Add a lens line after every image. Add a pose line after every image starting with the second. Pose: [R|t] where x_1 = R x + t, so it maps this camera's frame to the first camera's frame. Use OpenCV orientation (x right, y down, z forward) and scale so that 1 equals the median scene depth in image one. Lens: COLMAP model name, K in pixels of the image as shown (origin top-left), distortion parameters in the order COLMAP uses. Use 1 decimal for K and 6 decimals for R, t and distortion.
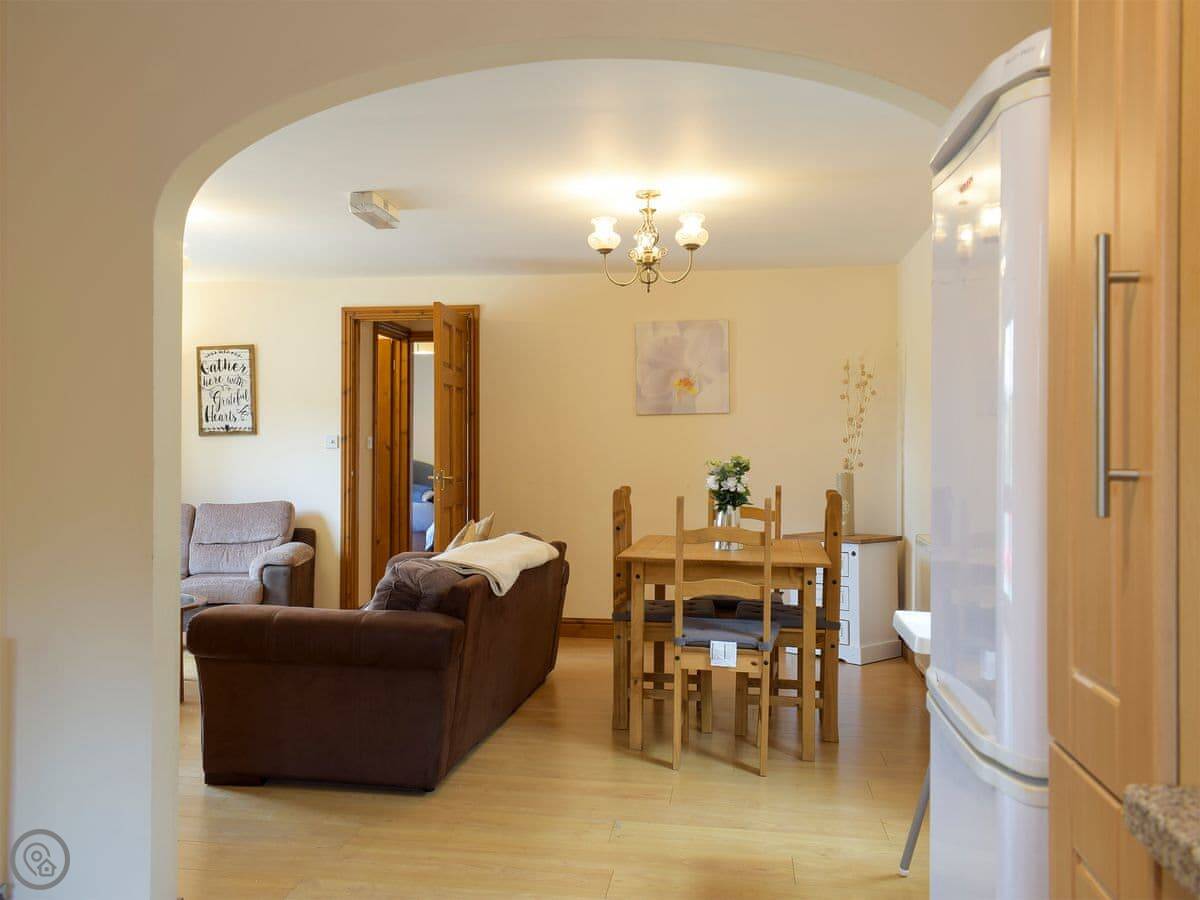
lens RADIAL K [[1115.7, 0, 601.3], [0, 1115.7, 443.5], [0, 0, 1]] dist [0.015661, -0.027599]
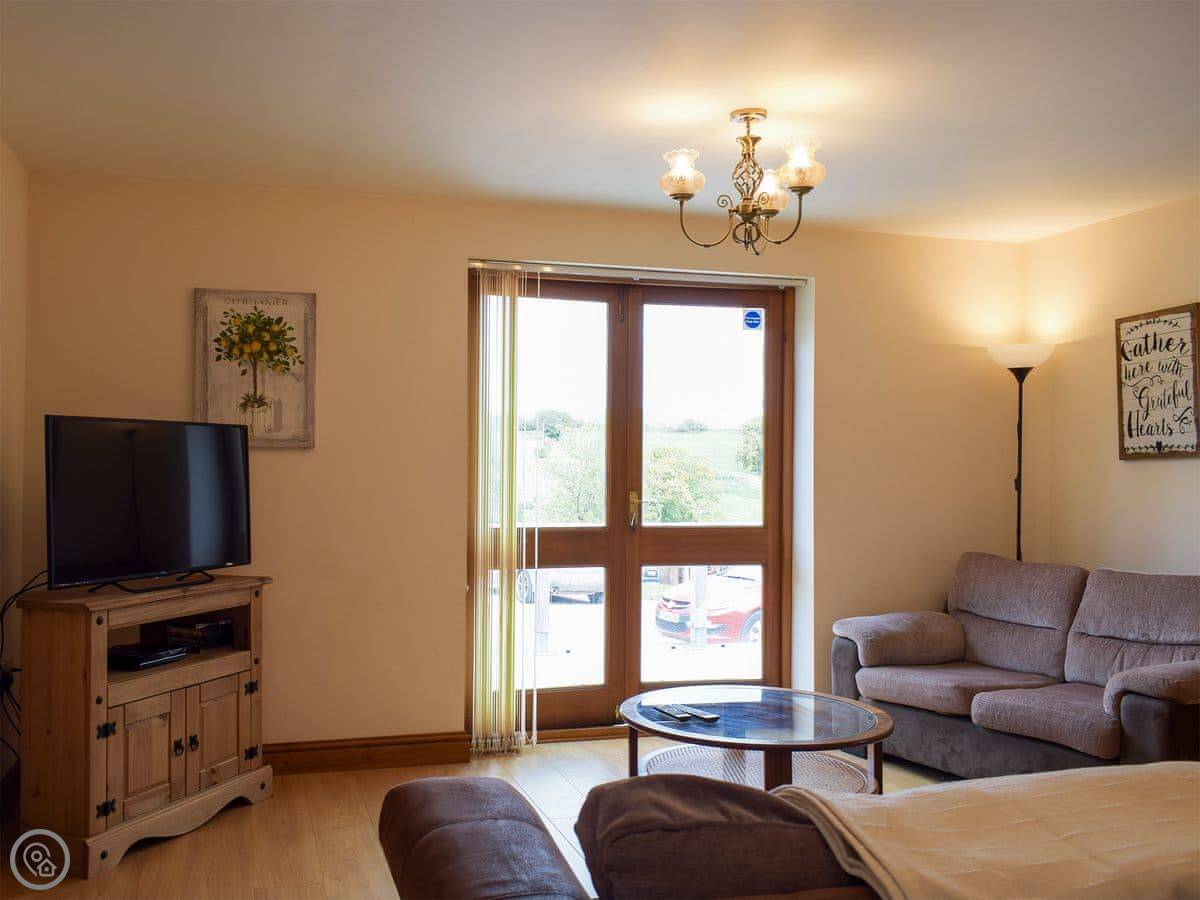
lens RADIAL K [[1074.3, 0, 600.0], [0, 1074.3, 450.0], [0, 0, 1]] dist [0.026512, 0.006102]
pose [[0.388826, -0.015700, -0.921177, 0.086669], [-0.006442, 0.999784, -0.019760, 0.001439], [0.921288, 0.013618, 0.388641, 0.494826]]
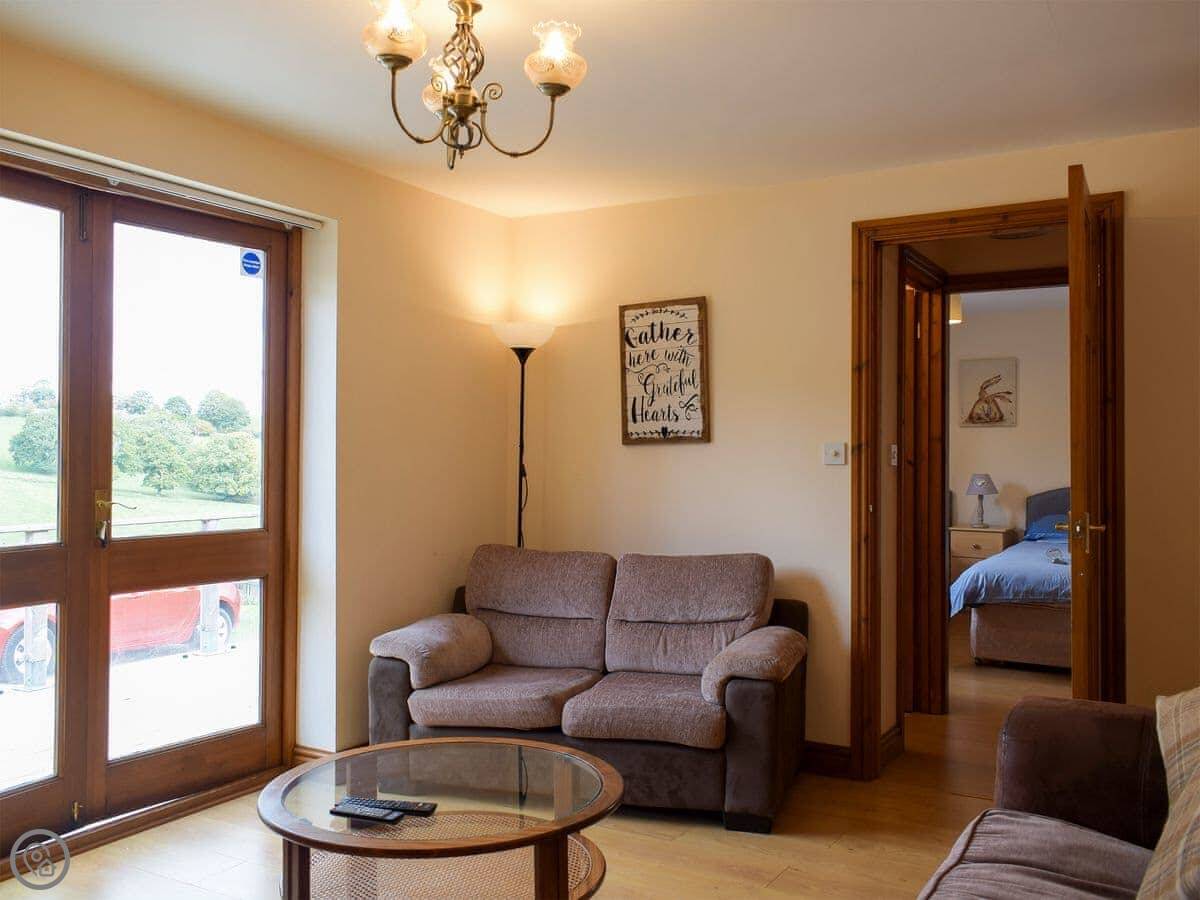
lens RADIAL K [[1026.0, 0, 562.0], [0, 1026.0, 449.0], [0, 0, 1]] dist [0.011837, -0.000128]
pose [[0.910182, -0.003139, -0.414196, -0.148916], [0.000434, 0.999978, -0.006624, -0.000557], [0.414208, 0.005849, 0.910164, 0.452539]]
